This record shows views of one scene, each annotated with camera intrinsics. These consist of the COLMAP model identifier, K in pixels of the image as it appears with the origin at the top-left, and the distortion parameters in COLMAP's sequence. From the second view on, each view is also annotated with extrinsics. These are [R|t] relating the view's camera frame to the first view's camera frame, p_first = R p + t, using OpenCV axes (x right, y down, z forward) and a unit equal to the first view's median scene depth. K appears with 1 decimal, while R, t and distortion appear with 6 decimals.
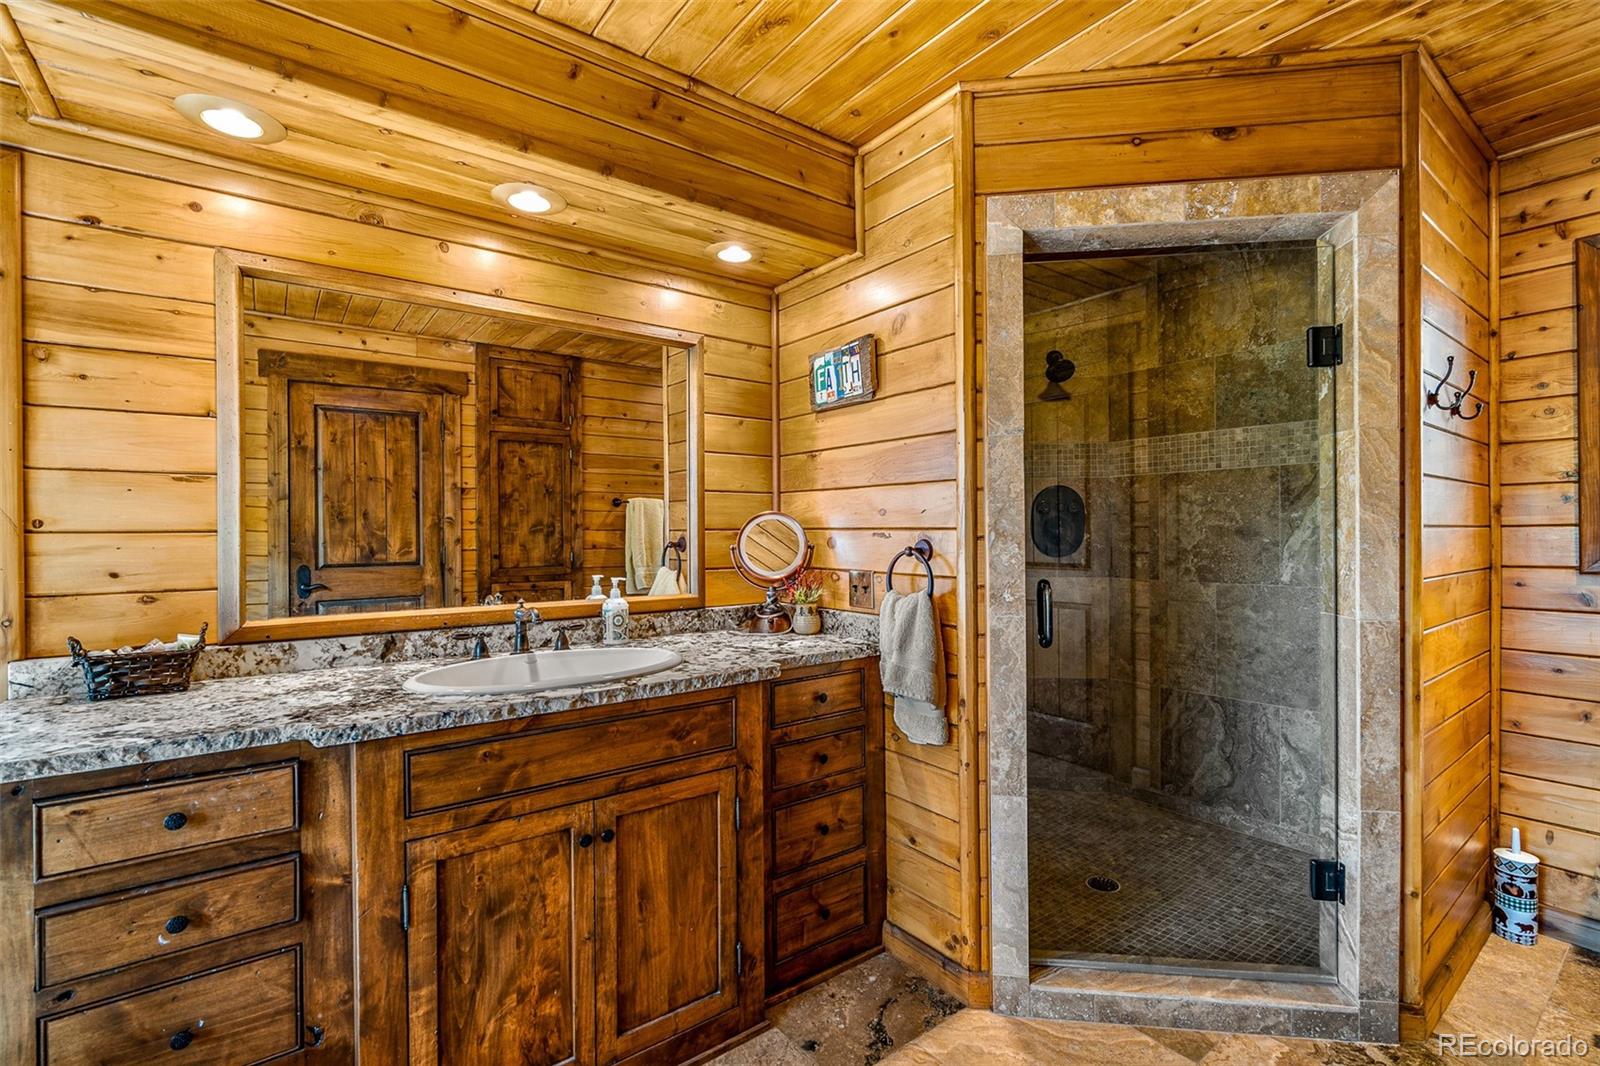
lens RADIAL K [[723.4, 0, 798.6], [0, 723.4, 536.8], [0, 0, 1]] dist [-0.010655, 0.004838]
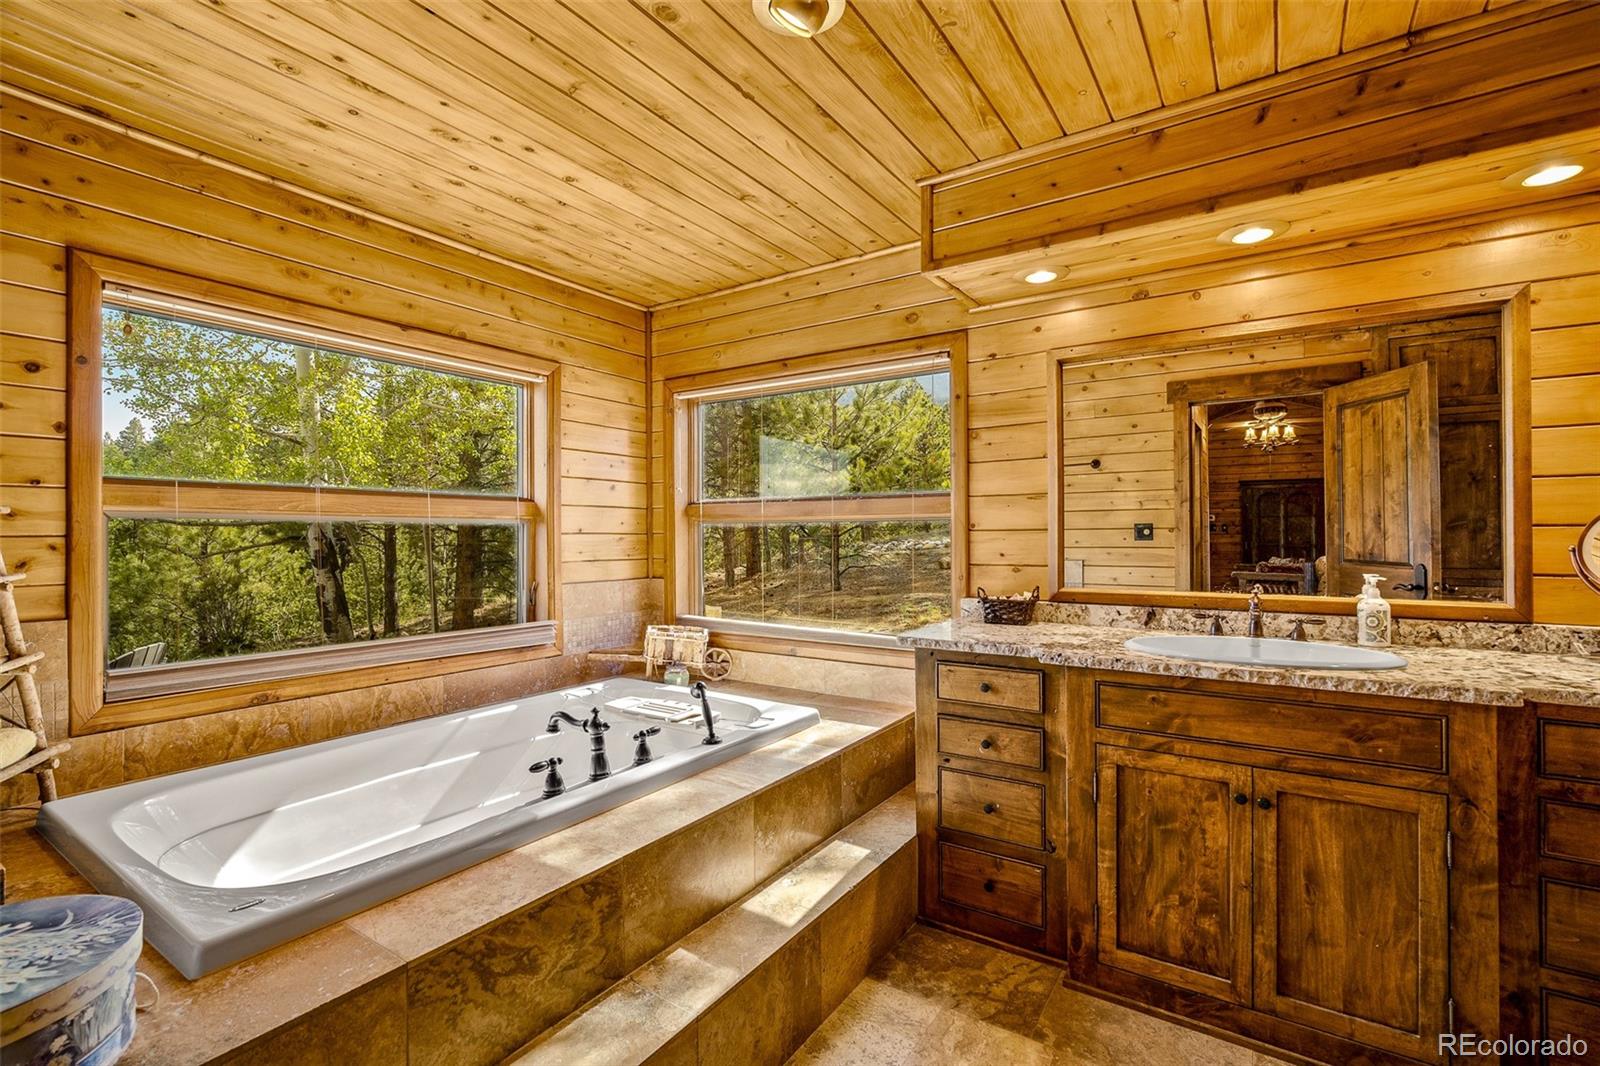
lens RADIAL K [[723.4, 0, 798.6], [0, 723.4, 536.8], [0, 0, 1]] dist [-0.010655, 0.004838]
pose [[0.322406, 0.008435, -0.946564, 0.559869], [-0.002117, 0.999964, 0.008189, -0.003827], [0.946599, -0.000637, 0.322413, -0.036043]]
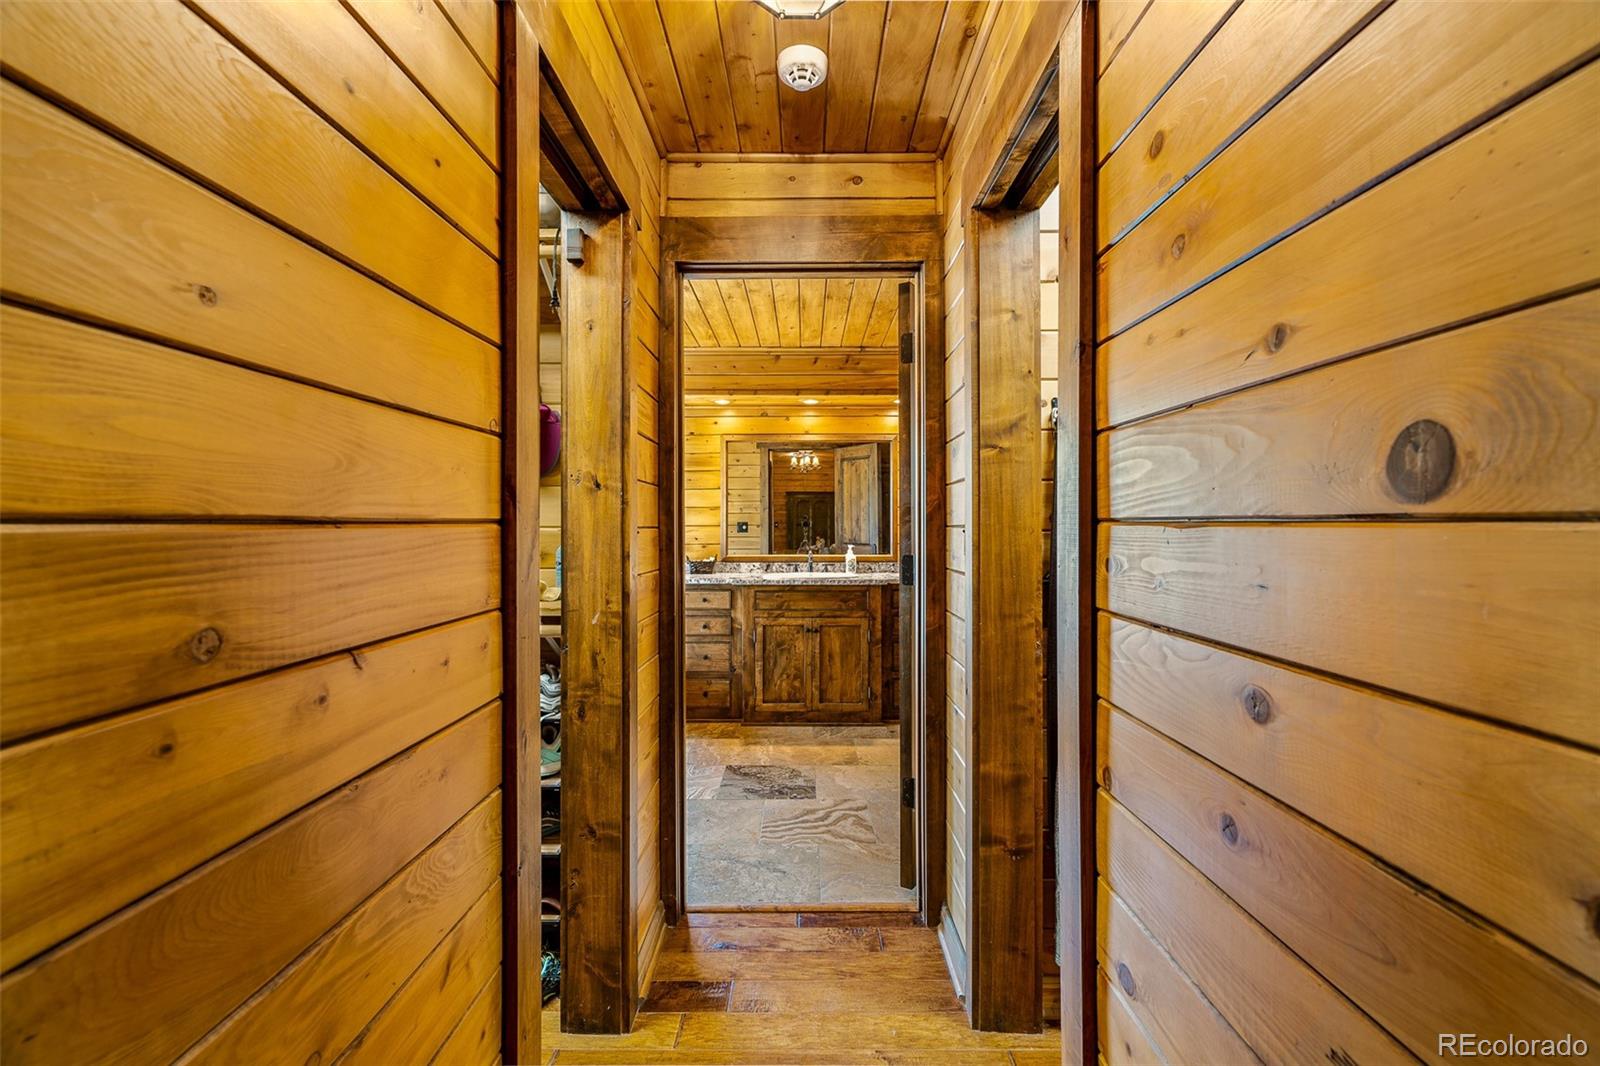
lens RADIAL K [[723.4, 0, 798.6], [0, 723.4, 536.8], [0, 0, 1]] dist [-0.010655, 0.004838]
pose [[0.788912, 0.014724, -0.614330, 1.495124], [-0.009381, 0.999885, 0.011918, 0.001204], [0.614435, -0.003639, 0.788959, -1.368470]]
